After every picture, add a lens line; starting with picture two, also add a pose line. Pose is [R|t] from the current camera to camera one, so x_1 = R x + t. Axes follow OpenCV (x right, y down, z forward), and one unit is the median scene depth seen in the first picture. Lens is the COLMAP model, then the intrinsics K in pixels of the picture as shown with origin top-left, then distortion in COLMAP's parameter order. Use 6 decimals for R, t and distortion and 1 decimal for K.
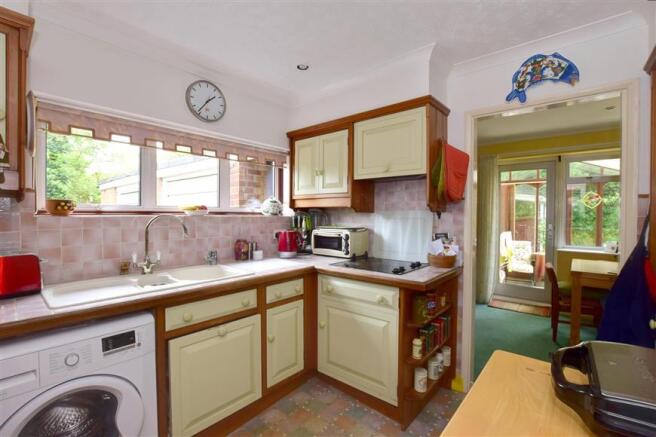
lens RADIAL K [[299.2, 0, 327.6], [0, 299.2, 220.8], [0, 0, 1]] dist [-0.014760, -0.000114]
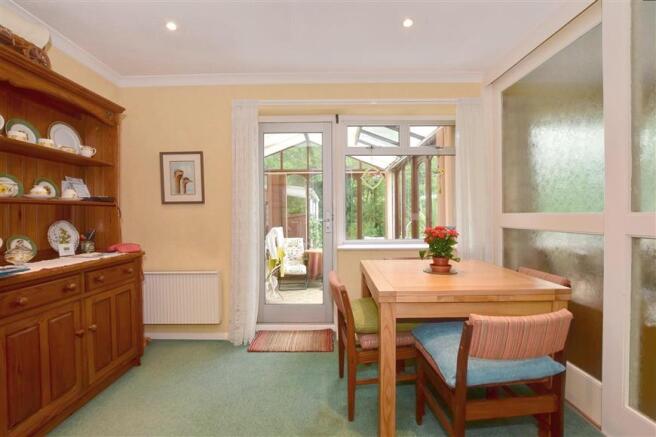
lens RADIAL K [[299.2, 0, 327.2], [0, 299.2, 220.4], [0, 0, 1]] dist [-0.014760, -0.000114]
pose [[0.772201, -0.016684, 0.635160, 0.169703], [0.021729, 0.999764, -0.000156, 0.018678], [-0.635007, 0.013922, 0.772381, 0.257751]]
